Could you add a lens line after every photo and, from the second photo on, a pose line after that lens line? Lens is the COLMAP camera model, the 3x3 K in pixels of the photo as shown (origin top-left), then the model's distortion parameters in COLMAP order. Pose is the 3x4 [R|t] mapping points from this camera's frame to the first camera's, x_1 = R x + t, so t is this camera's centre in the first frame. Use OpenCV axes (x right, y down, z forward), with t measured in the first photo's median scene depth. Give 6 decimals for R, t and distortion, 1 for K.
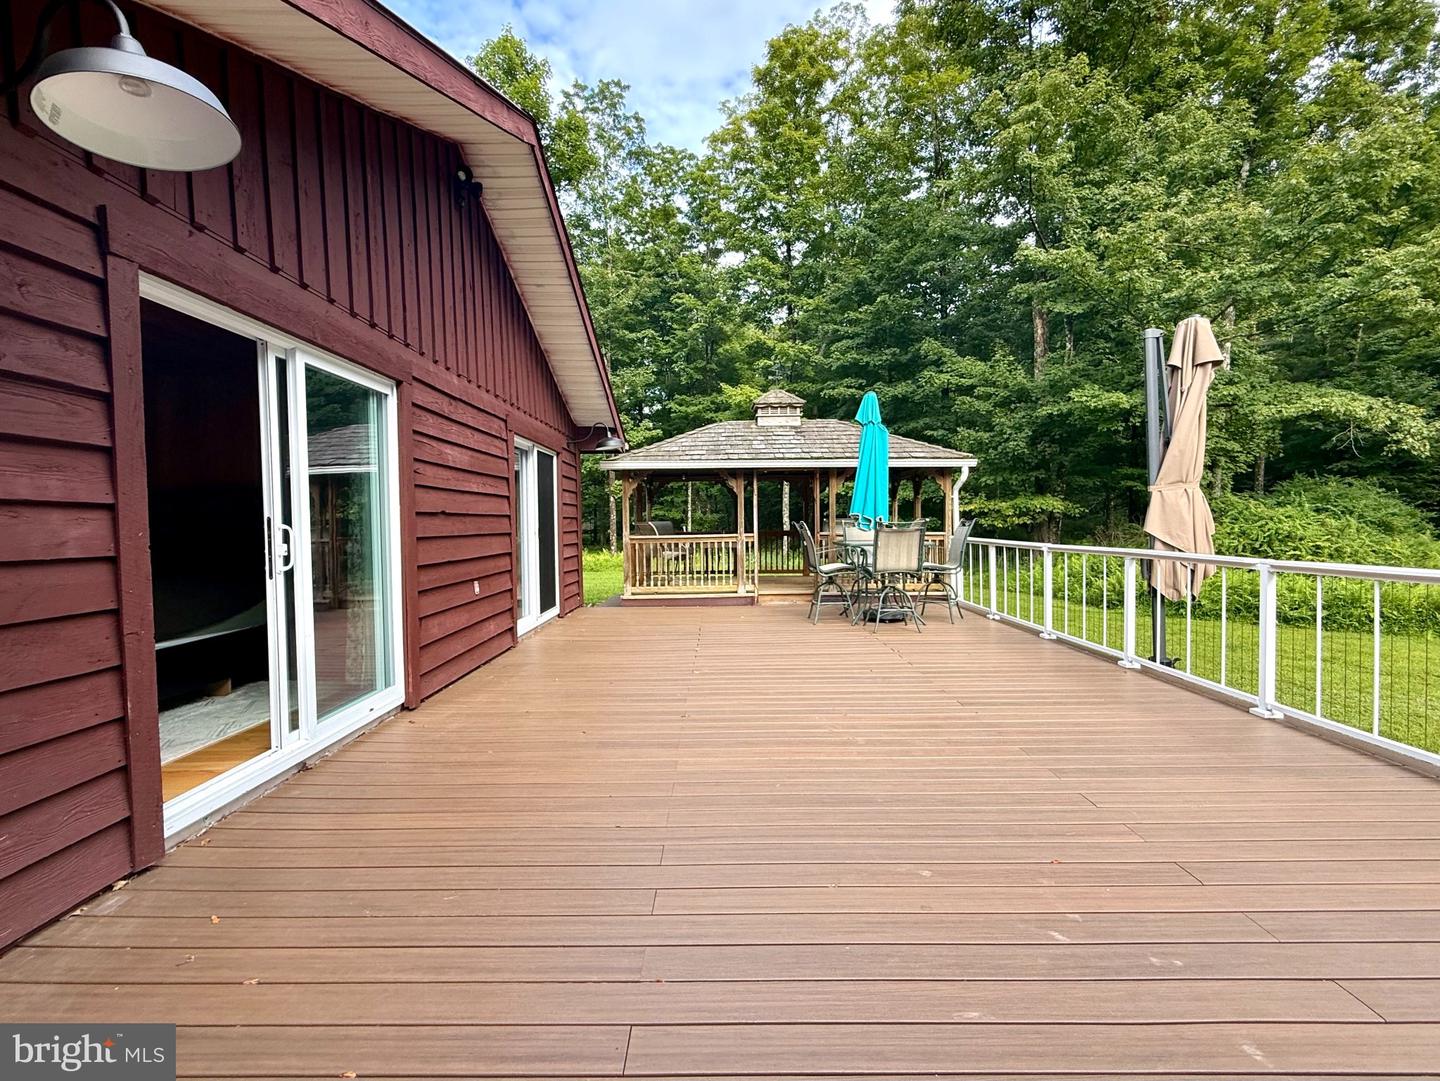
lens RADIAL K [[631.8, 0, 717.1], [0, 631.8, 538.8], [0, 0, 1]] dist [-0.002145, 0.000680]
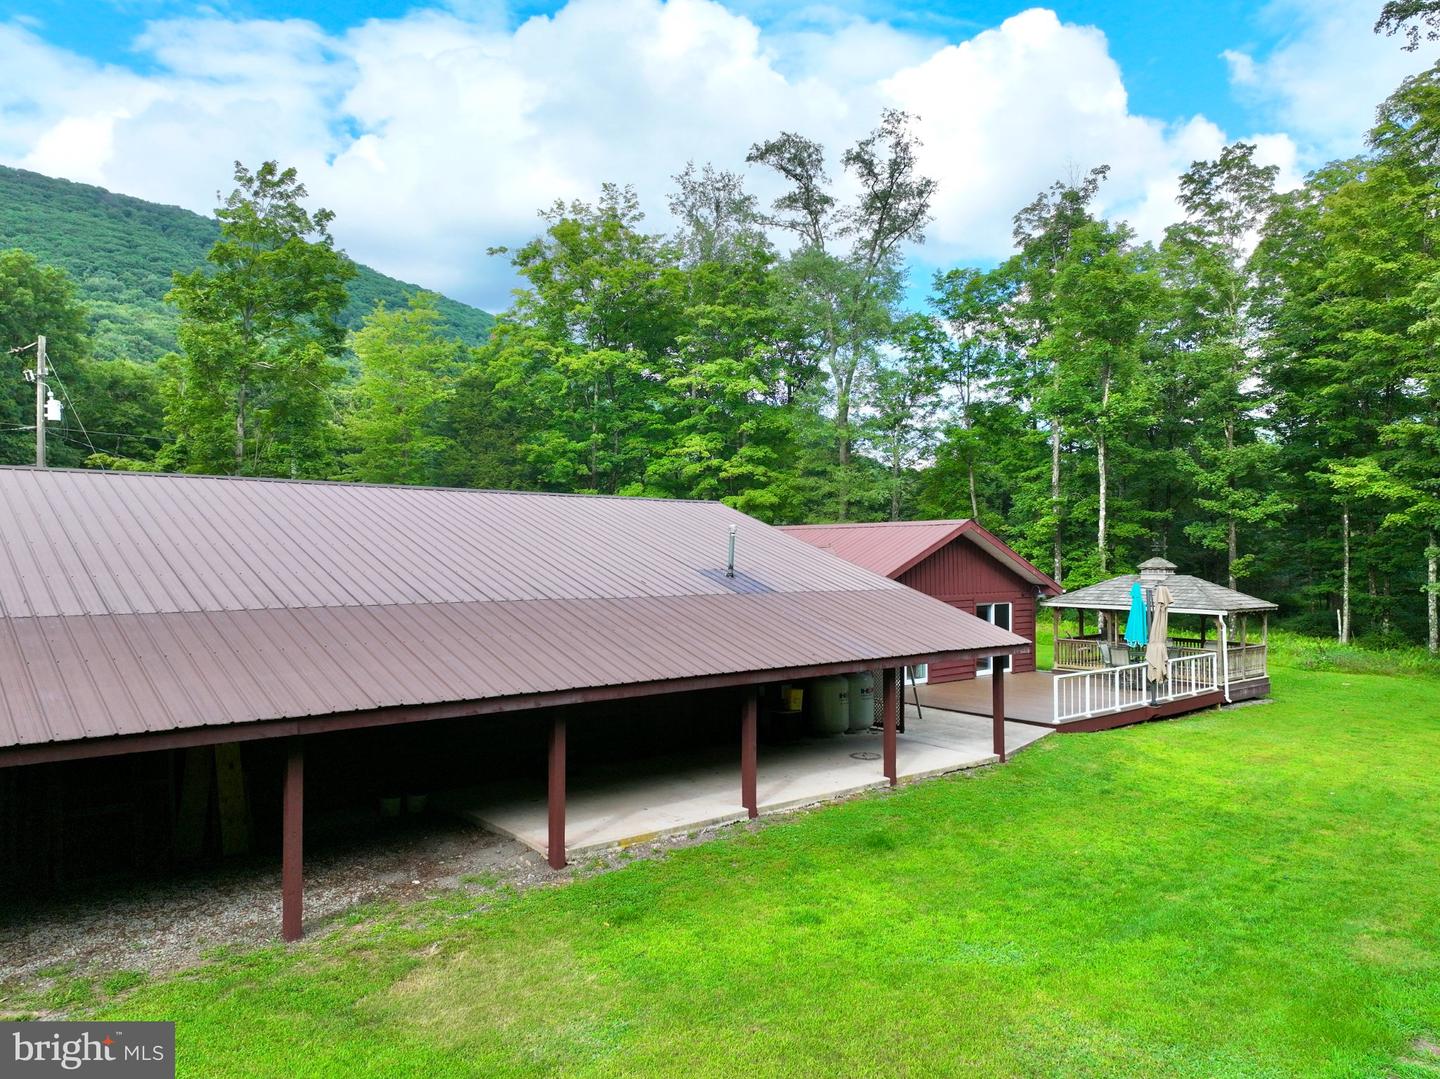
lens RADIAL K [[1017.8, 0, 719.9], [0, 1017.8, 537.4], [0, 0, 1]] dist [-0.000560, 0.015599]
pose [[0.660655, 0.002529, -0.750685, 1.360841], [-0.030902, 0.999238, -0.023830, -0.184643], [0.750053, 0.038941, 0.660230, -1.680741]]
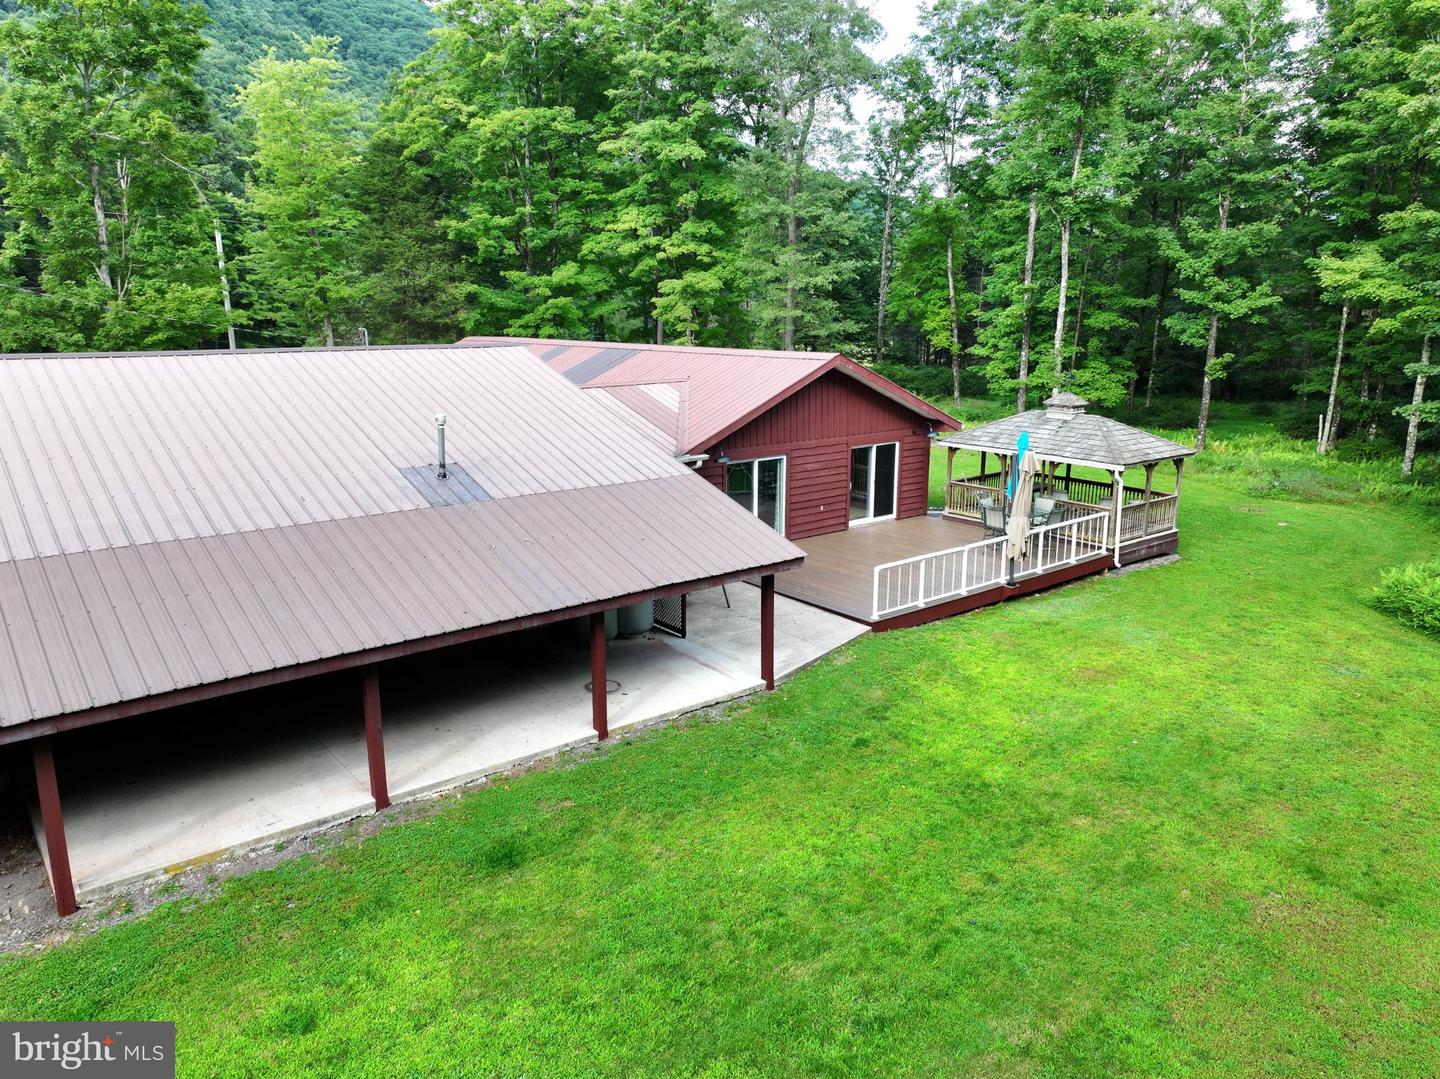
lens RADIAL K [[1017.8, 0, 720.7], [0, 1017.8, 539.3], [0, 0, 1]] dist [-0.000560, 0.015599]
pose [[0.635504, 0.189958, -0.748365, 1.408826], [-0.030262, 0.974646, 0.221696, -0.397278], [0.771504, -0.118242, 0.625140, -1.139007]]
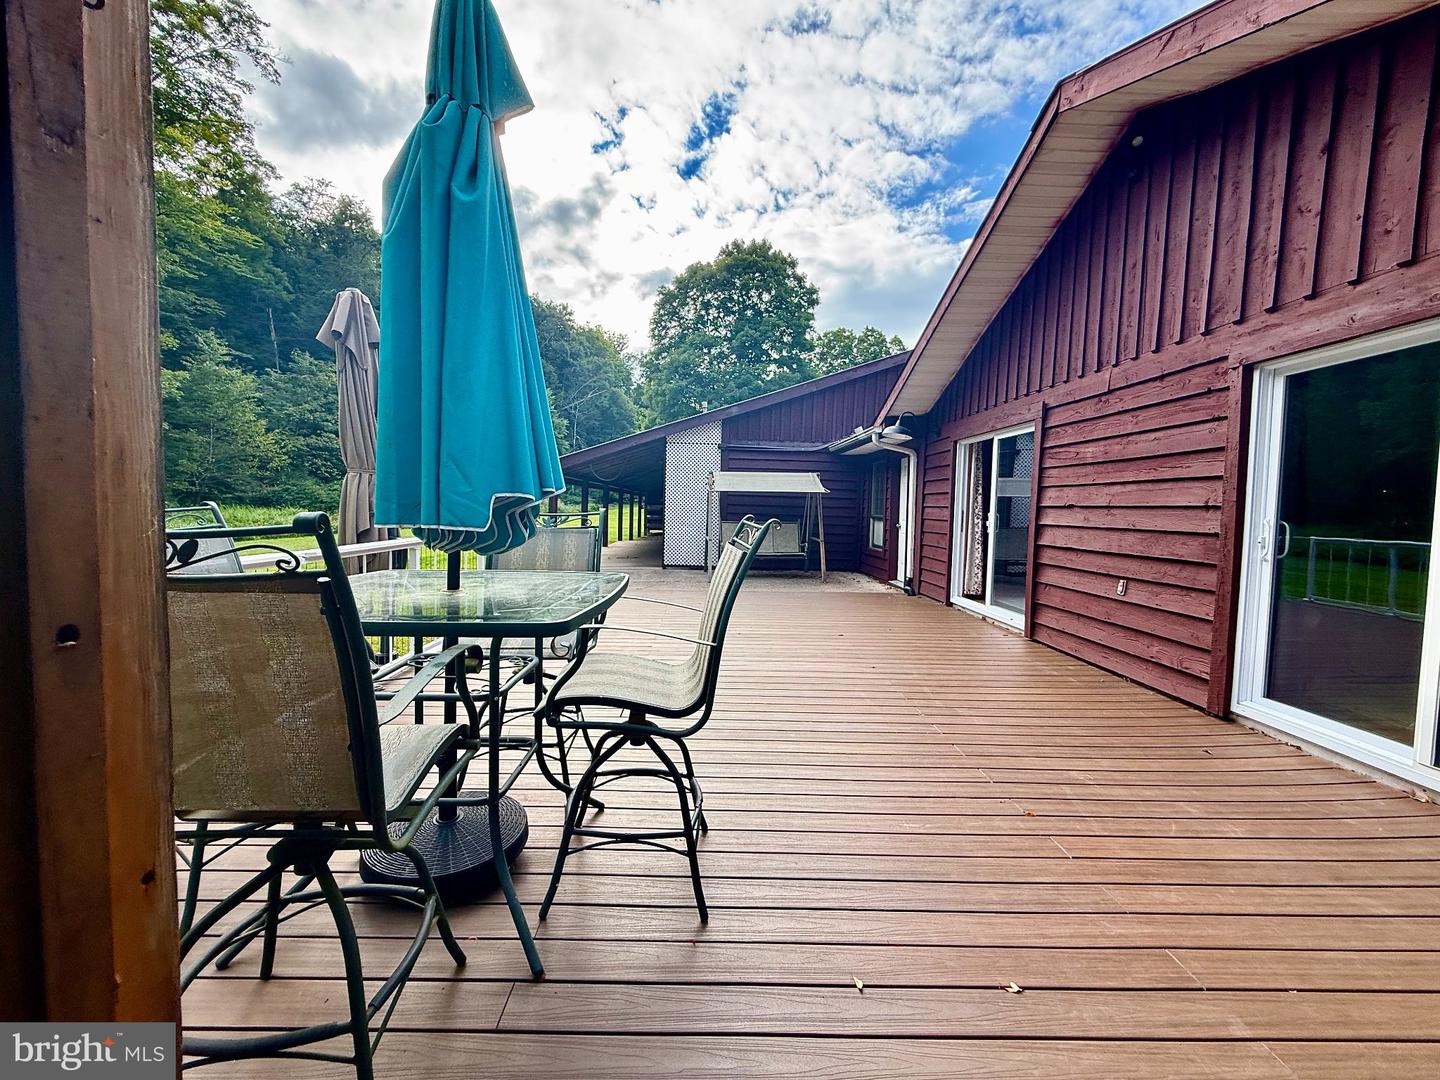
lens RADIAL K [[576.1, 0, 718.7], [0, 576.1, 543.5], [0, 0, 1]] dist [-0.001269, 0.000670]
pose [[-0.999589, -0.012915, -0.025593, 0.108366], [-0.015108, 0.996056, 0.087433, -0.023434], [0.024363, 0.087783, -0.995842, 0.885659]]
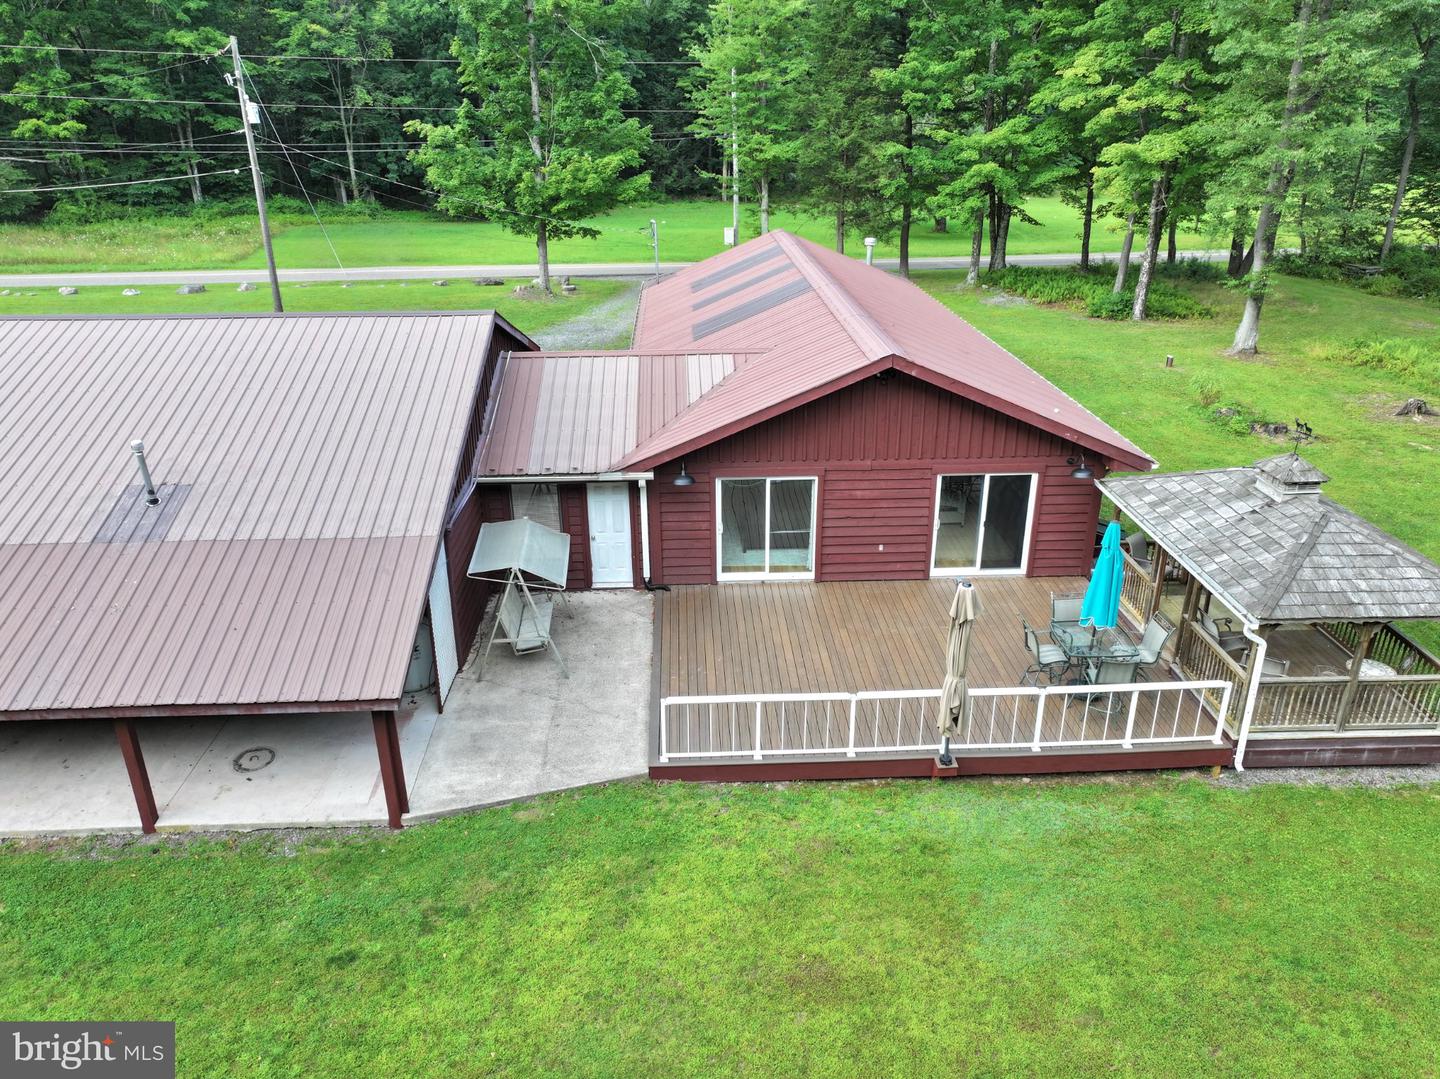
lens RADIAL K [[1017.8, 0, 718.0], [0, 1017.8, 534.8], [0, 0, 1]] dist [-0.000560, 0.015599]
pose [[0.045291, 0.403780, -0.913734, 1.381049], [-0.020656, 0.914856, 0.403252, -0.677370], [0.998760, 0.000610, 0.049776, 0.124968]]
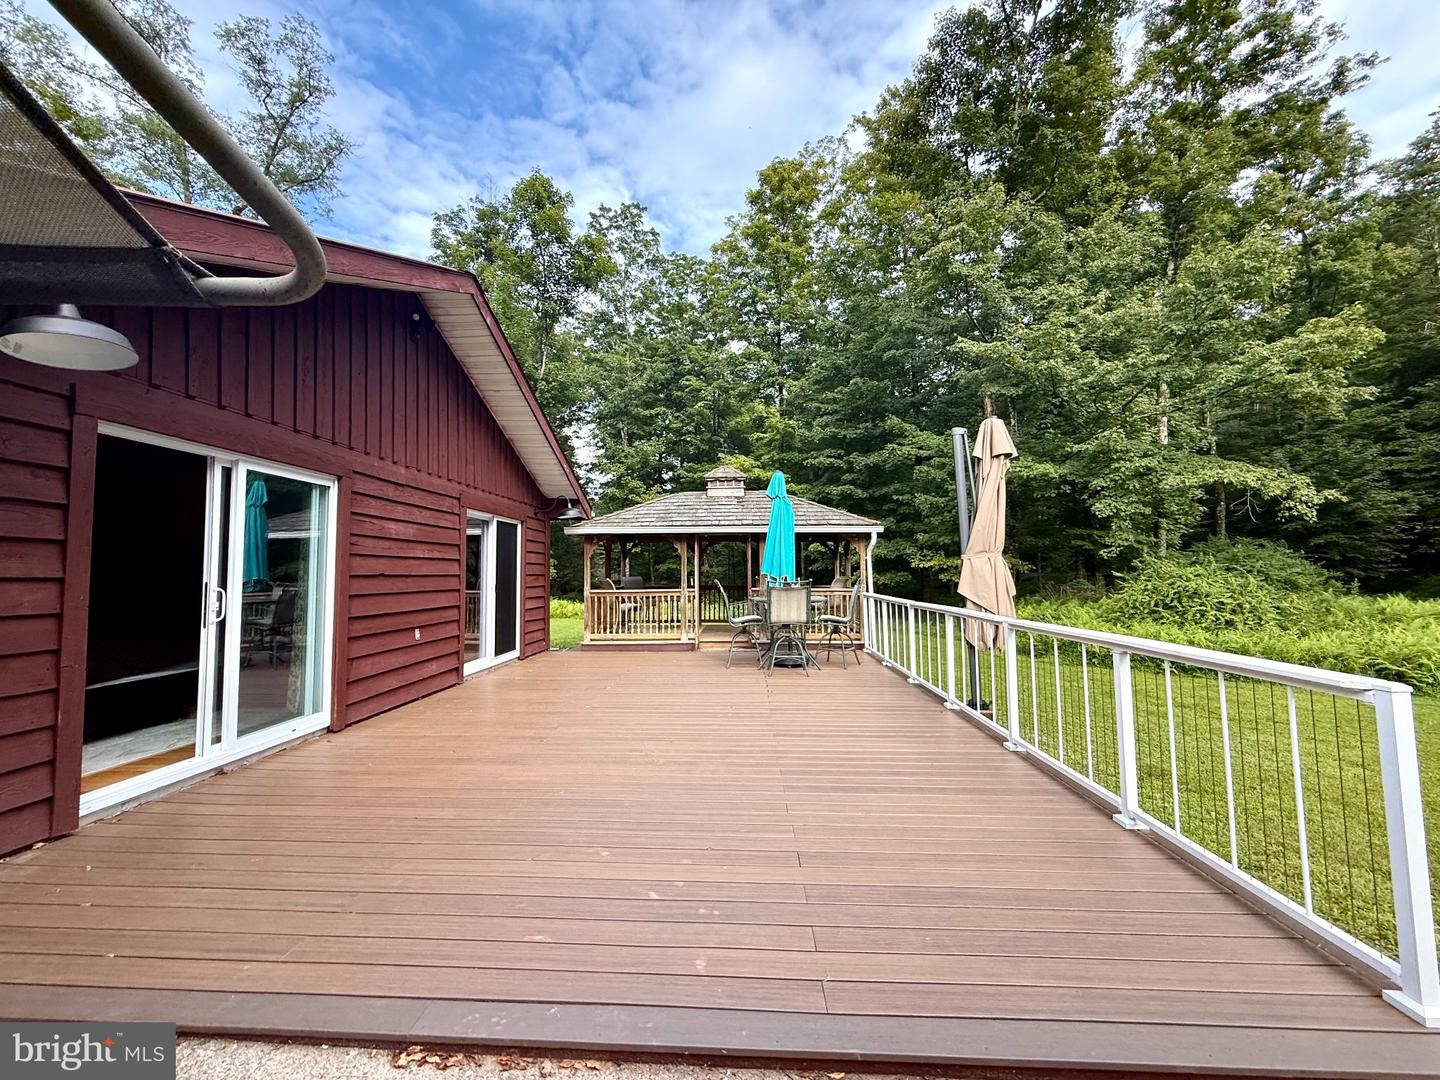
lens RADIAL K [[576.1, 0, 717.8], [0, 576.1, 538.1], [0, 0, 1]] dist [-0.001269, 0.000670]
pose [[0.998990, 0.002429, -0.044877, 0.127146], [-0.006330, 0.996190, -0.086983, -0.007944], [0.044495, 0.087179, 0.995199, -0.056785]]
